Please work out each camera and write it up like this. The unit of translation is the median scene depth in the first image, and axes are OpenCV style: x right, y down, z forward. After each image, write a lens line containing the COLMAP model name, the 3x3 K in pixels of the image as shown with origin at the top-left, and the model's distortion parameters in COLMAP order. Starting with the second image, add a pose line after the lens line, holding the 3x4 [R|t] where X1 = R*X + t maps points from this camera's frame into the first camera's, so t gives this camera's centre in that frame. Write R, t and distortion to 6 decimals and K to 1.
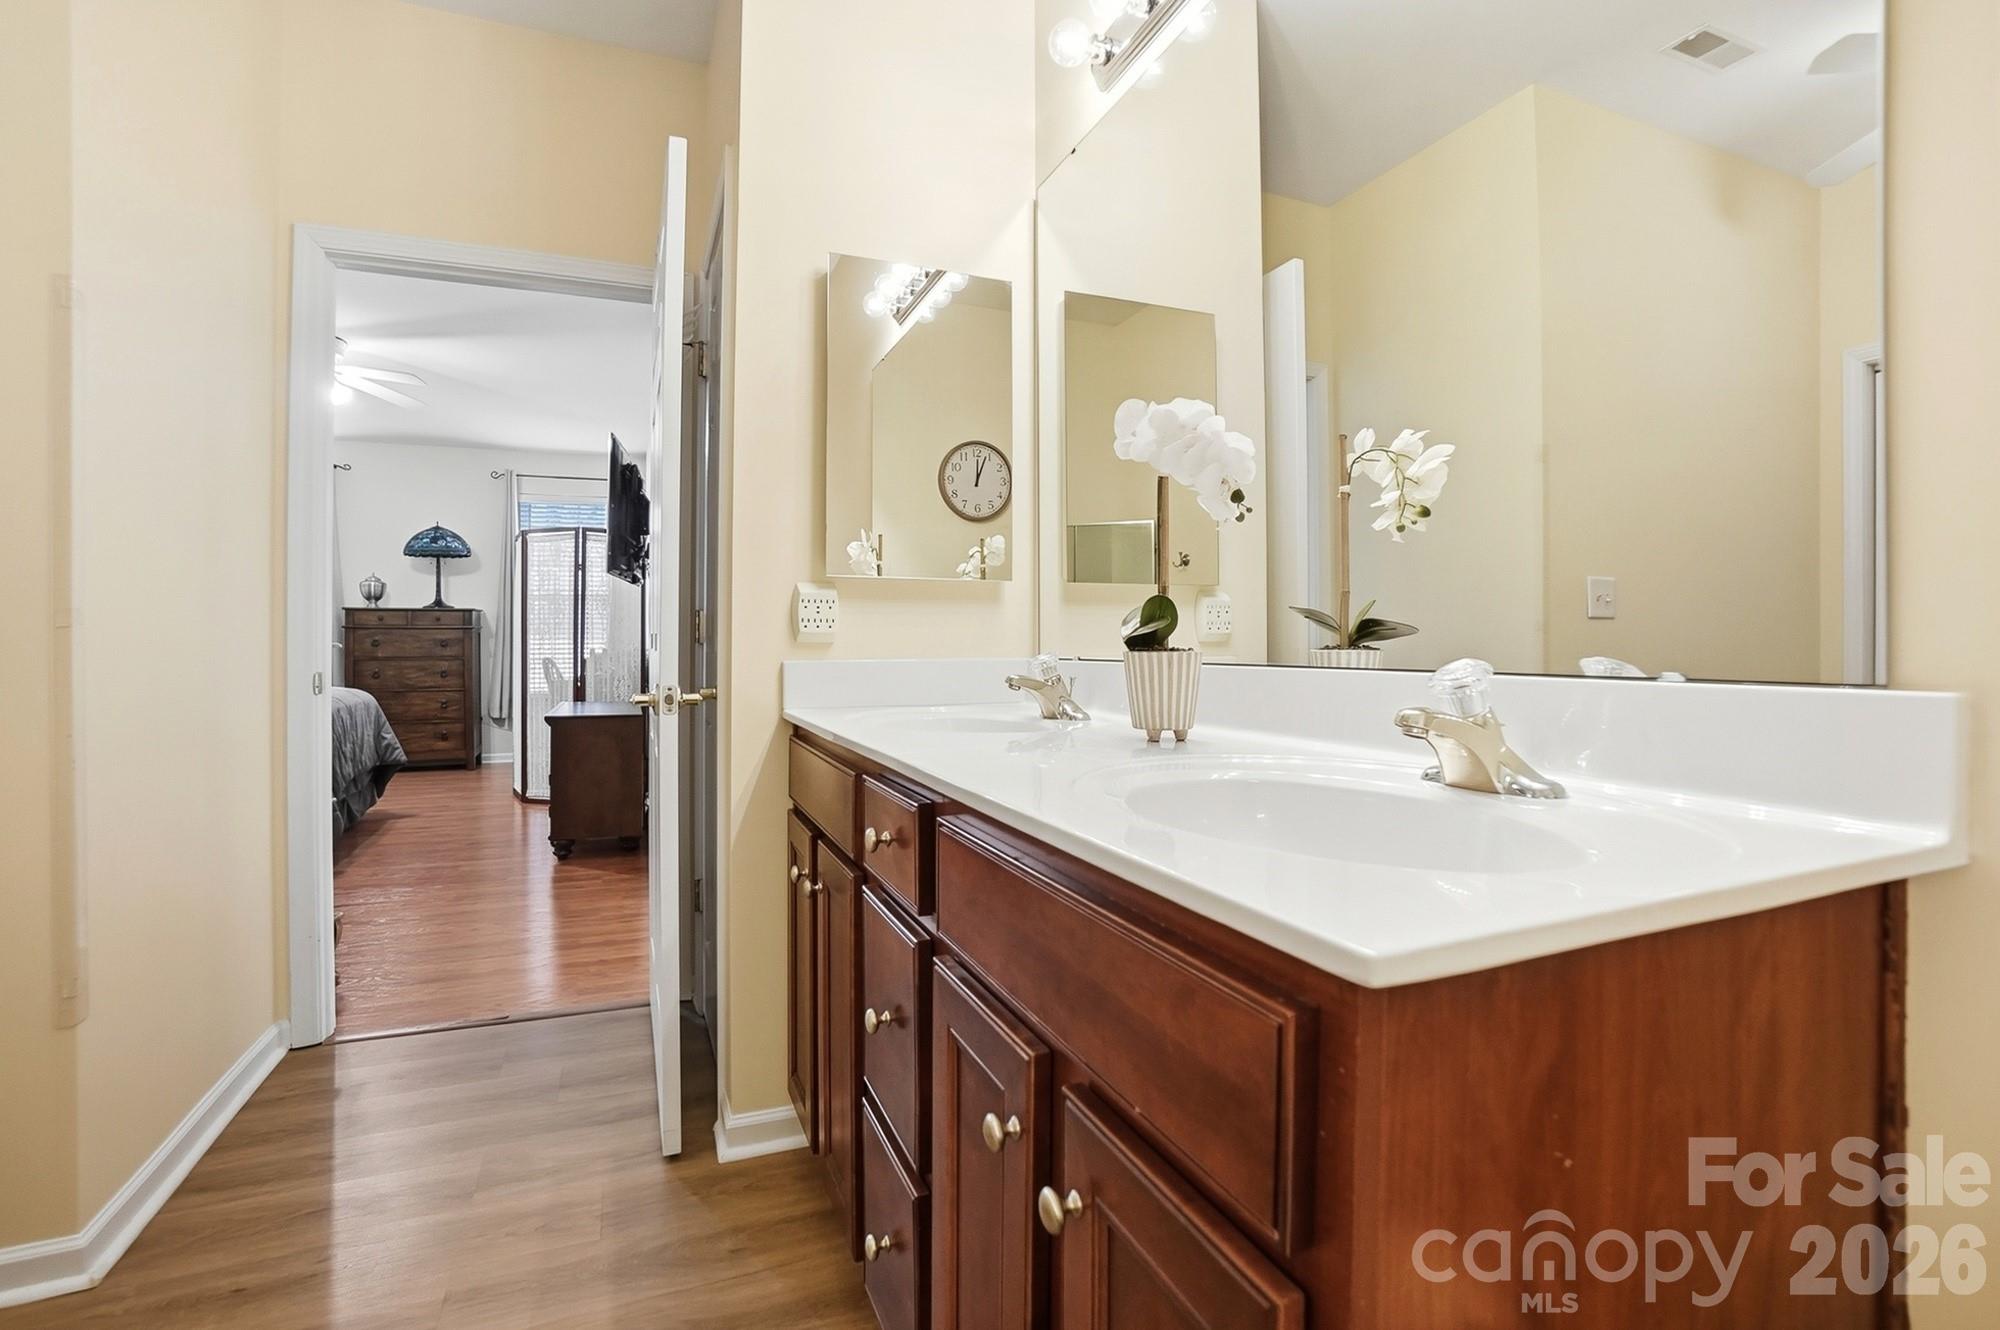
lens RADIAL K [[904.6, 0, 979.5], [0, 904.6, 648.1], [0, 0, 1]] dist [-0.065657, 0.024493]
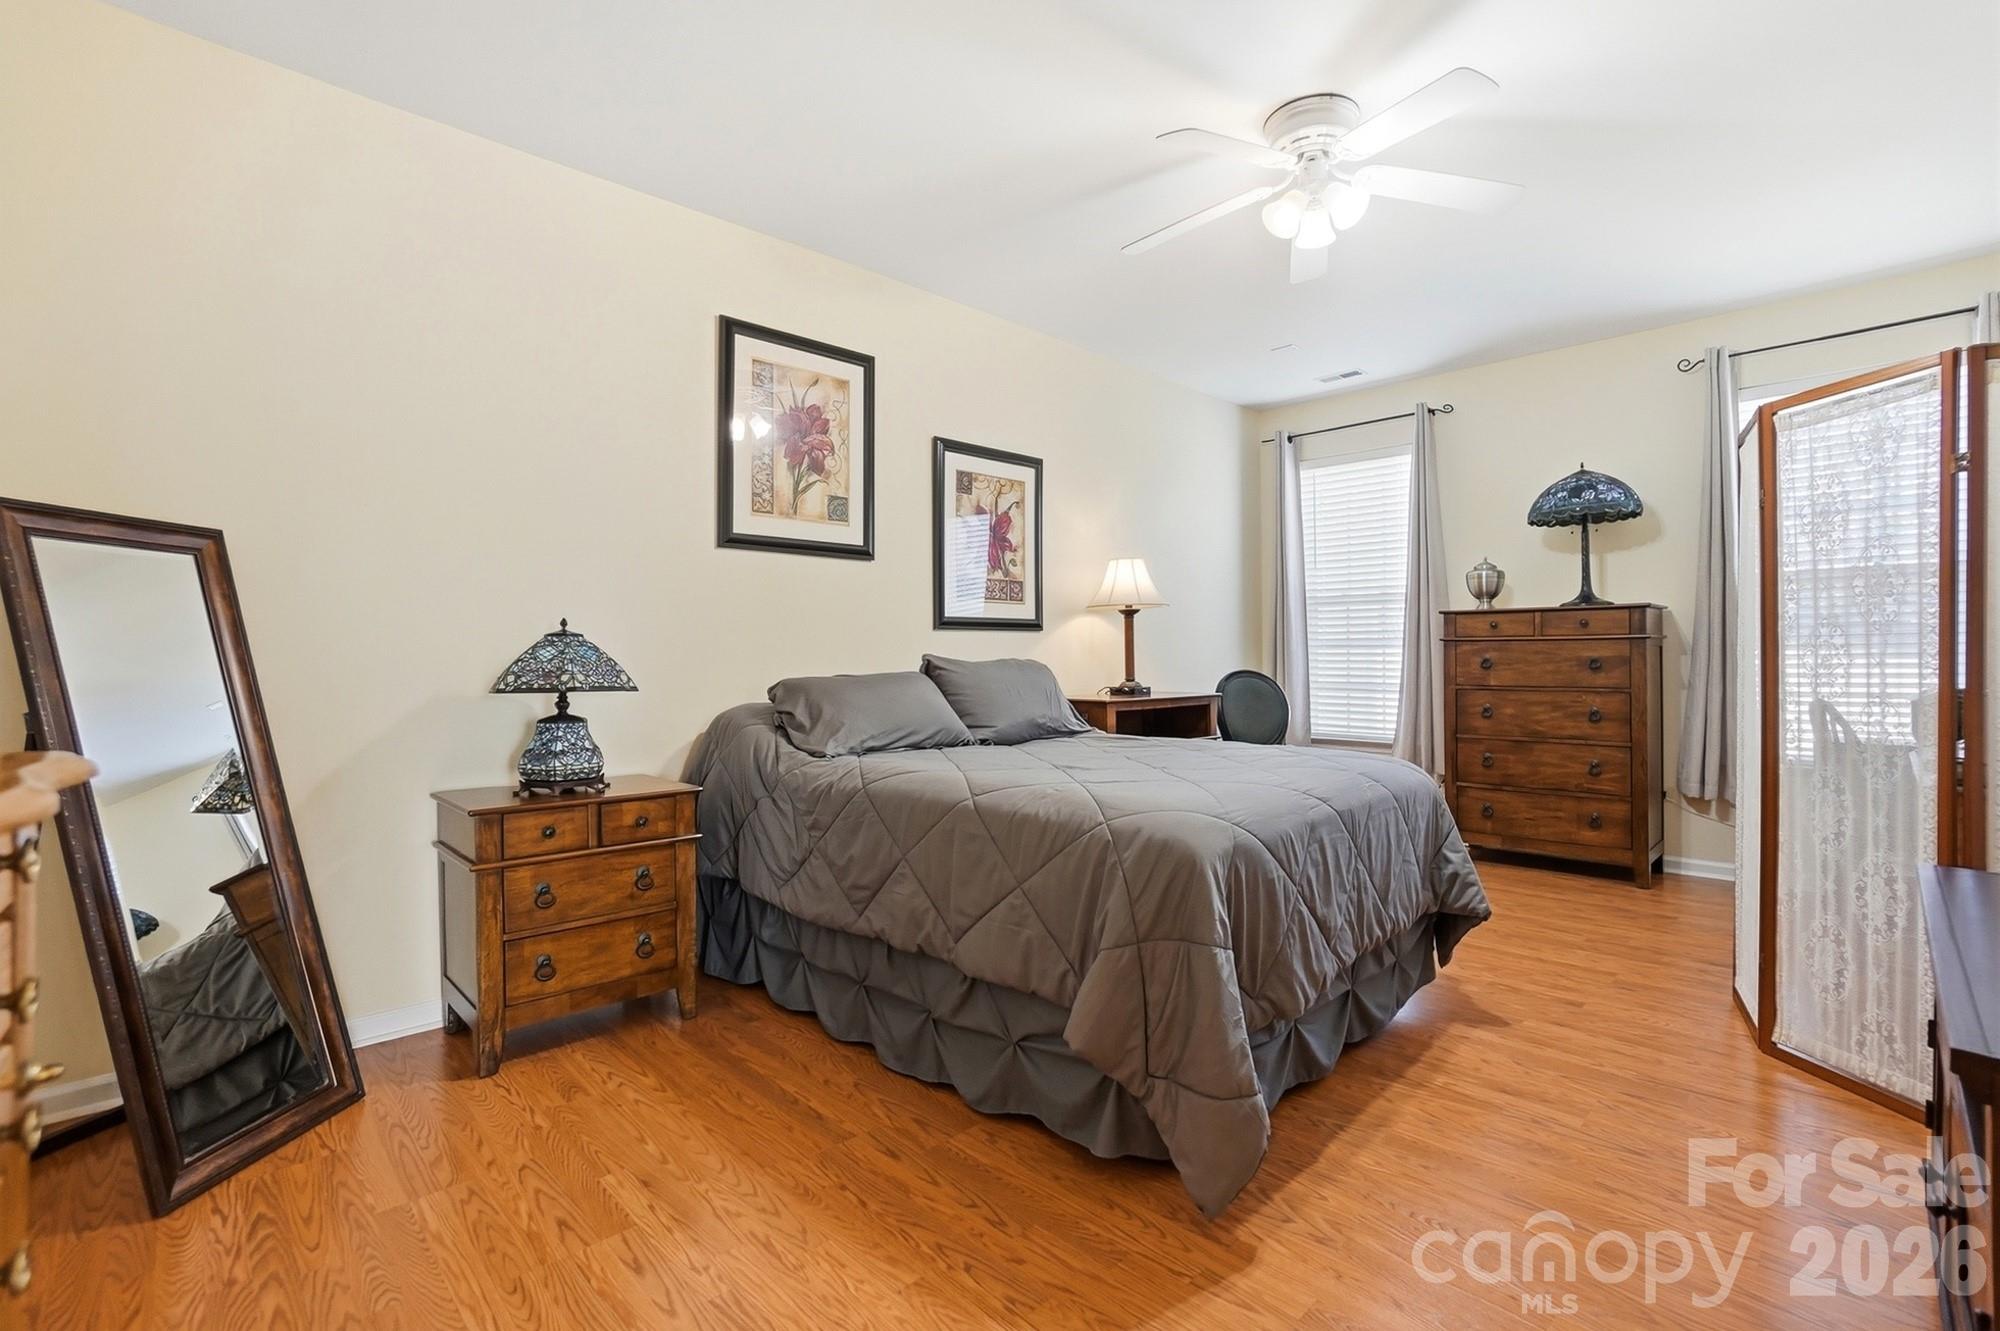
lens RADIAL K [[904.6, 0, 979.5], [0, 904.6, 648.6], [0, 0, 1]] dist [-0.065657, 0.024493]
pose [[0.380514, -0.006014, -0.924756, -0.216041], [-0.001563, 0.999973, -0.007146, -0.011263], [0.924774, 0.004164, 0.380494, 0.394367]]
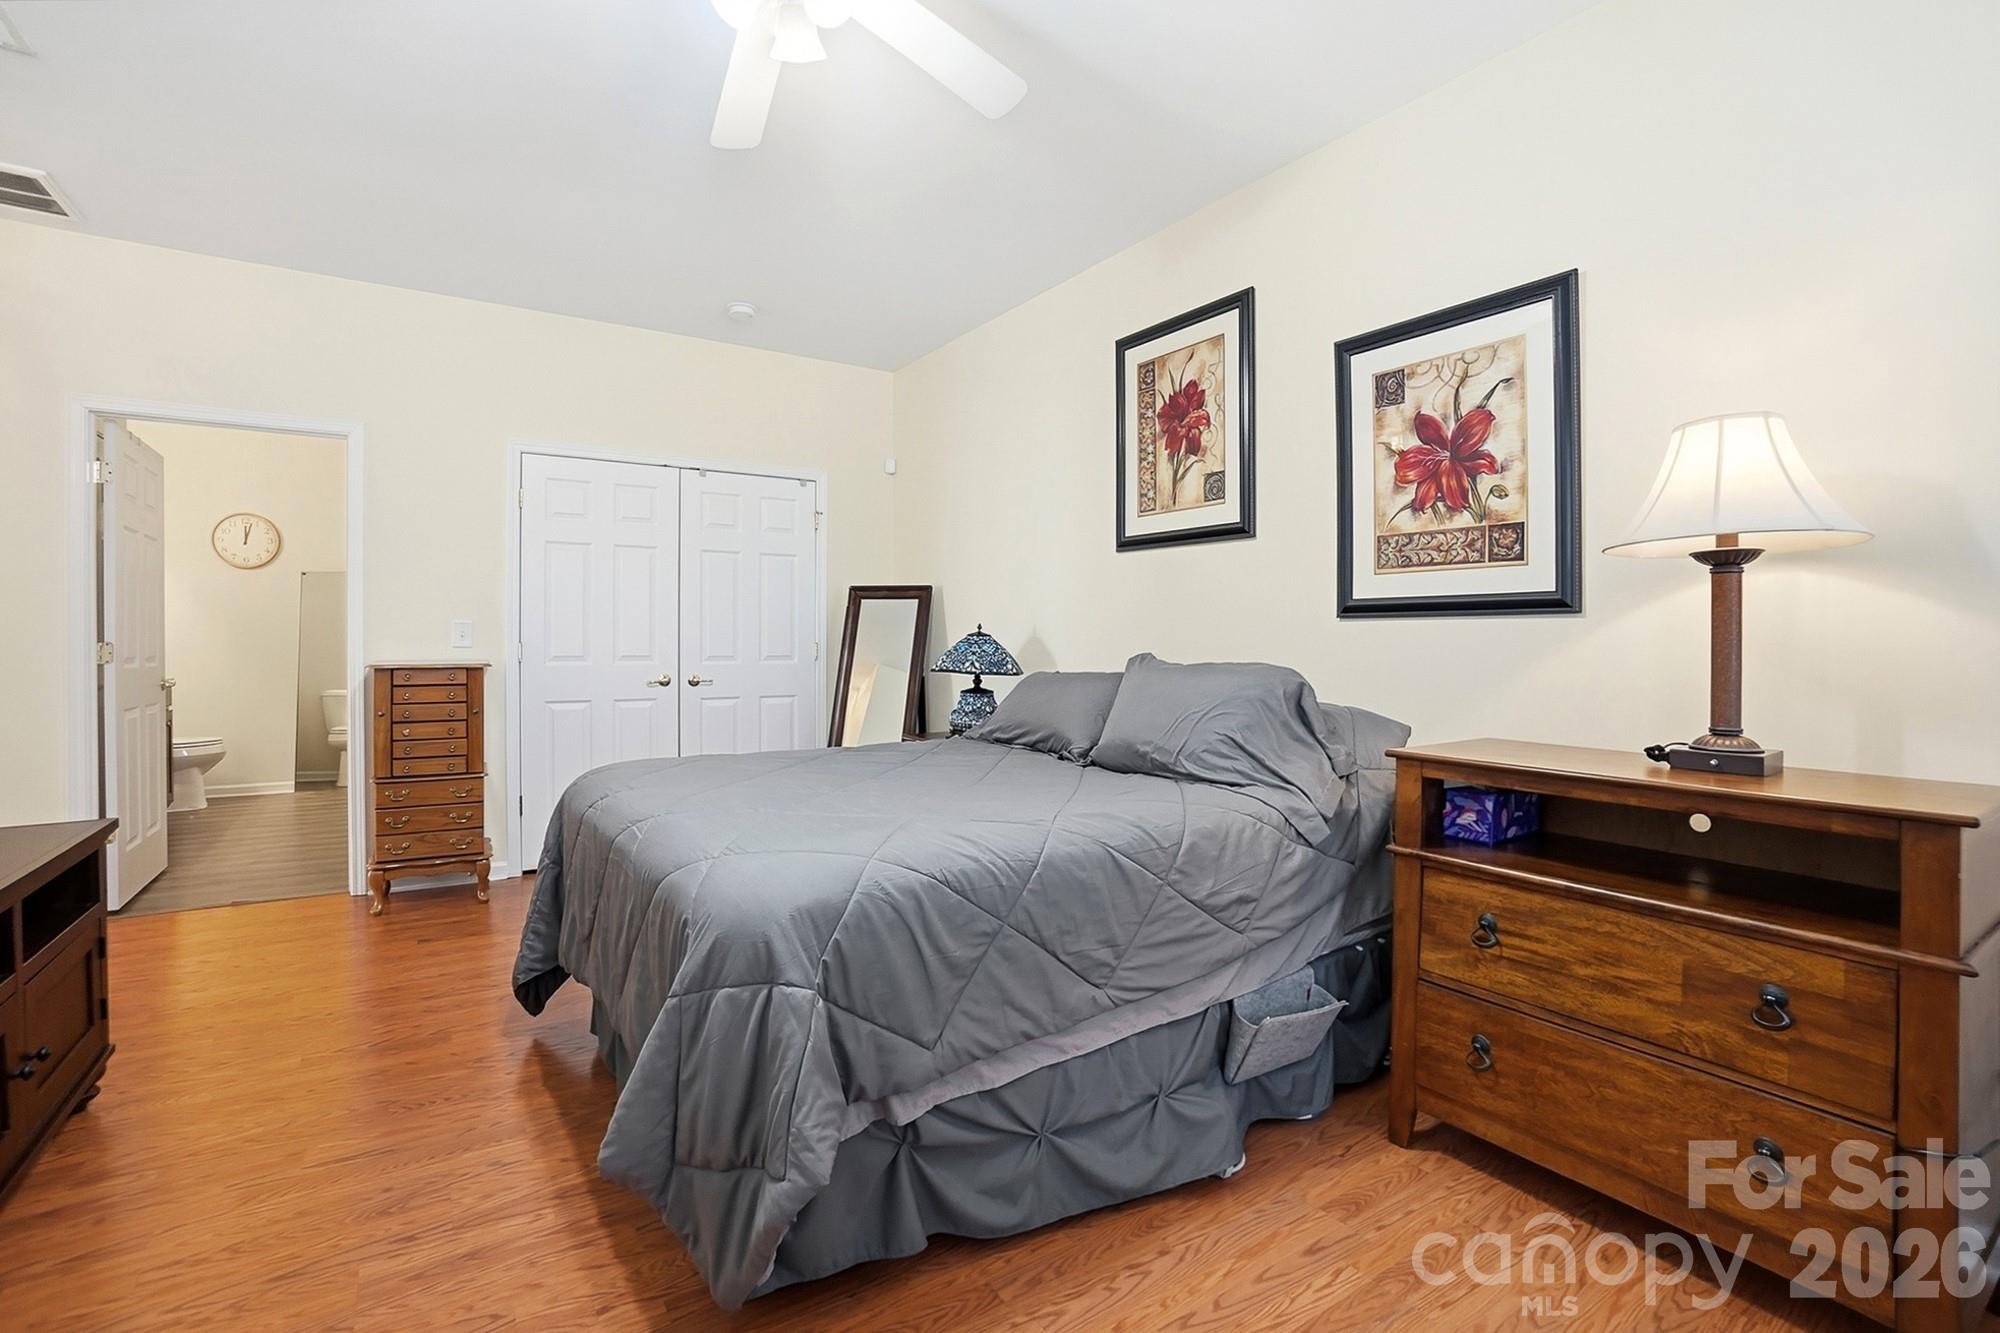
lens RADIAL K [[904.6, 0, 979.5], [0, 904.6, 649.6], [0, 0, 1]] dist [-0.065657, 0.024493]
pose [[-0.980552, -0.006420, -0.196153, -0.533652], [-0.009297, 0.999862, 0.013752, -0.018438], [0.196037, 0.015308, -0.980477, 0.959096]]
